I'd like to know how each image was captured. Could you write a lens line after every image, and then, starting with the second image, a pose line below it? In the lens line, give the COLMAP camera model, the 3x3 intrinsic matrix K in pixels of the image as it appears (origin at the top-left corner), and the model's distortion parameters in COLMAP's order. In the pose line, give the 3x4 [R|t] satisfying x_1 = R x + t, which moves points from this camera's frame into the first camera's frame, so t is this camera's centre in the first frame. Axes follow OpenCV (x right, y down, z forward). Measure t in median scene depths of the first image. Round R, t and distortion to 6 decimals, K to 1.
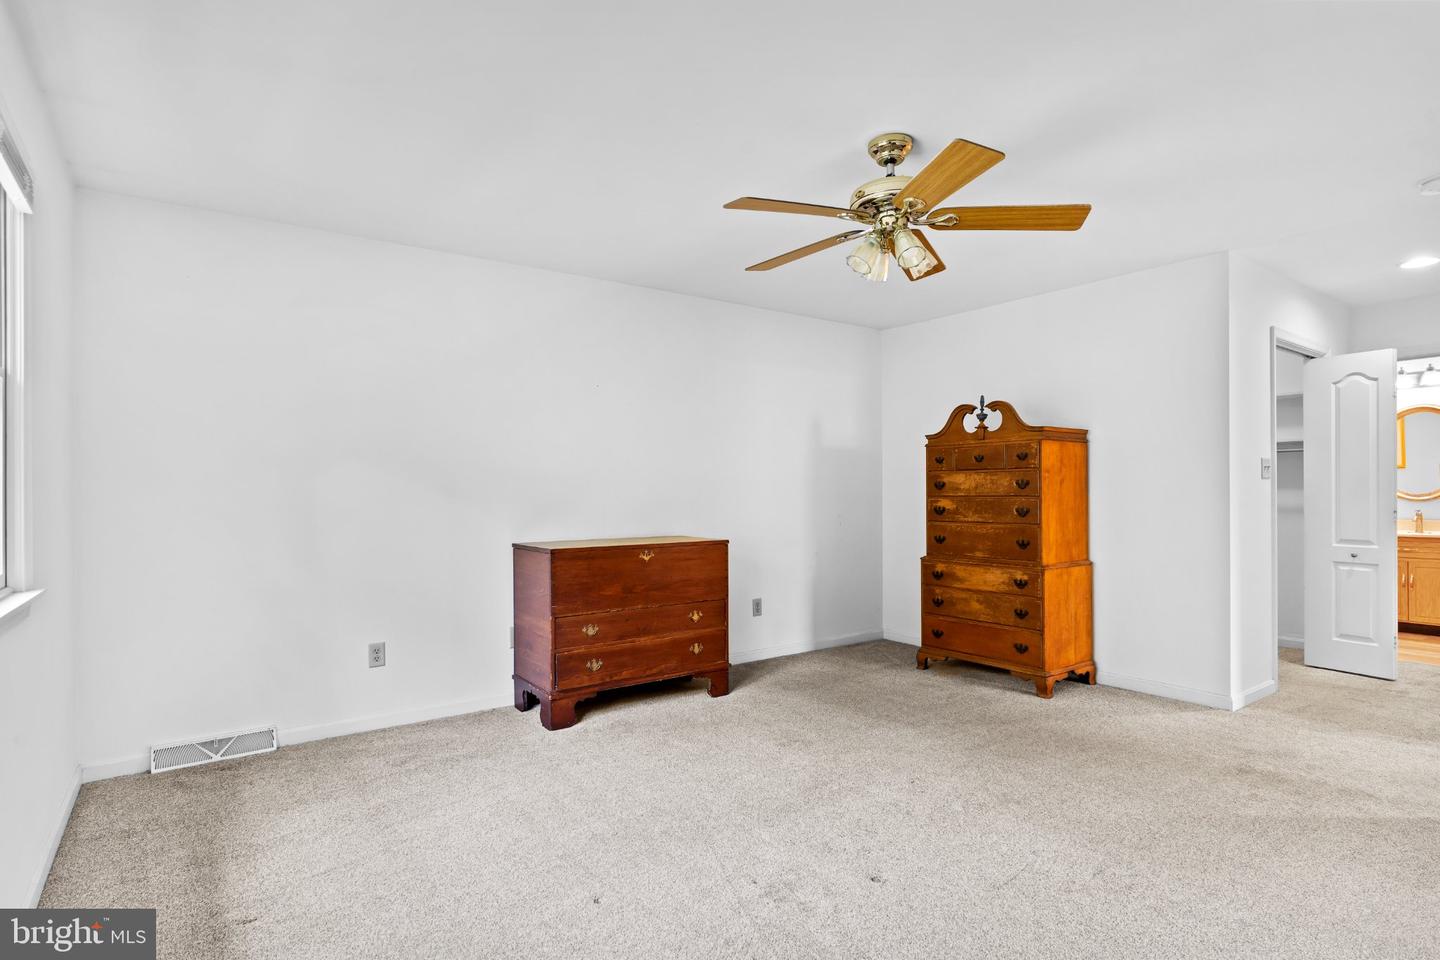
lens RADIAL K [[738.3, 0, 722.8], [0, 738.3, 488.2], [0, 0, 1]] dist [-0.003676, 0.000343]
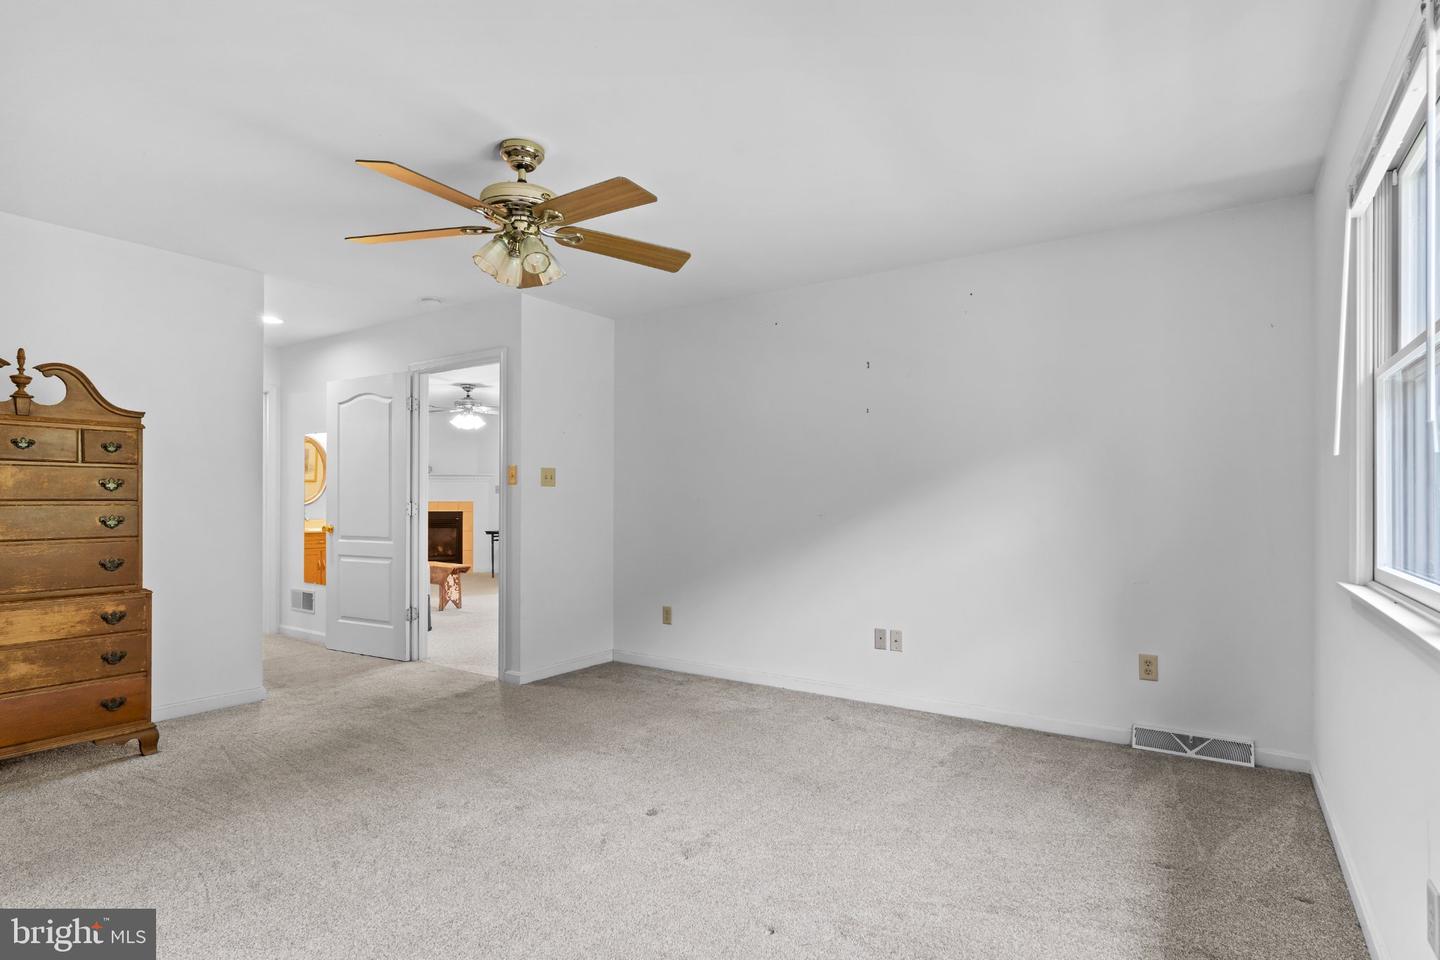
lens RADIAL K [[738.3, 0, 725.6], [0, 738.3, 489.2], [0, 0, 1]] dist [-0.003676, 0.000343]
pose [[-0.330766, 0.011762, 0.943640, -0.503424], [-0.008658, 0.999842, -0.015498, 0.005509], [-0.943673, -0.013296, -0.330612, 0.657509]]
